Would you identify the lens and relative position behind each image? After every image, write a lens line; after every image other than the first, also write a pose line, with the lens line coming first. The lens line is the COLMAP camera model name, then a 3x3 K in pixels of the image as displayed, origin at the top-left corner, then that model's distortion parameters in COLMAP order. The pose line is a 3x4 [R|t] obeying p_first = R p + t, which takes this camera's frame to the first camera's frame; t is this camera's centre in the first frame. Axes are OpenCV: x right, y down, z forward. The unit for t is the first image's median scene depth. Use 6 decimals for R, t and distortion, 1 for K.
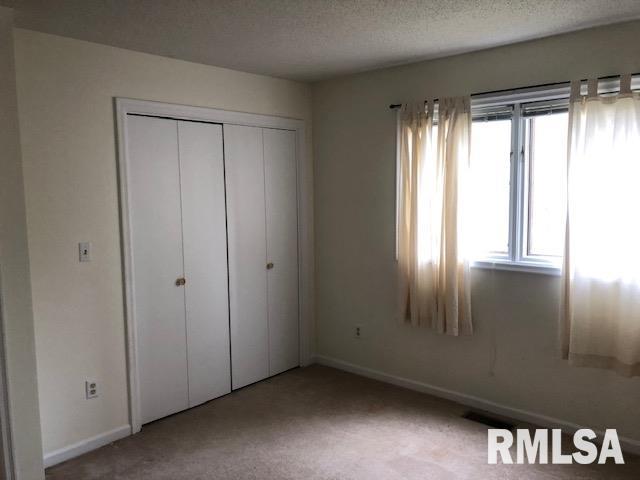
lens RADIAL K [[496.9, 0, 320.0], [0, 496.9, 240.0], [0, 0, 1]] dist [0.084008, -0.003854]
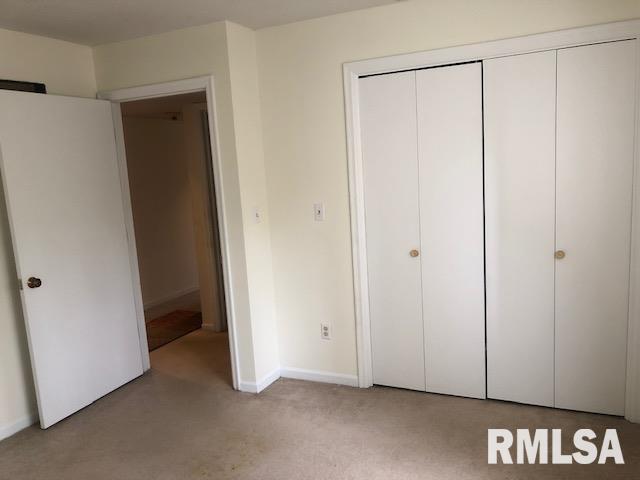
lens RADIAL K [[525.4, 0, 327.5], [0, 525.4, 241.4], [0, 0, 1]] dist [0.010436, 0.000104]
pose [[0.335028, 0.145068, -0.930974, 0.609190], [-0.039884, 0.989374, 0.139815, -0.071604], [0.941364, -0.009711, 0.337254, 0.591016]]
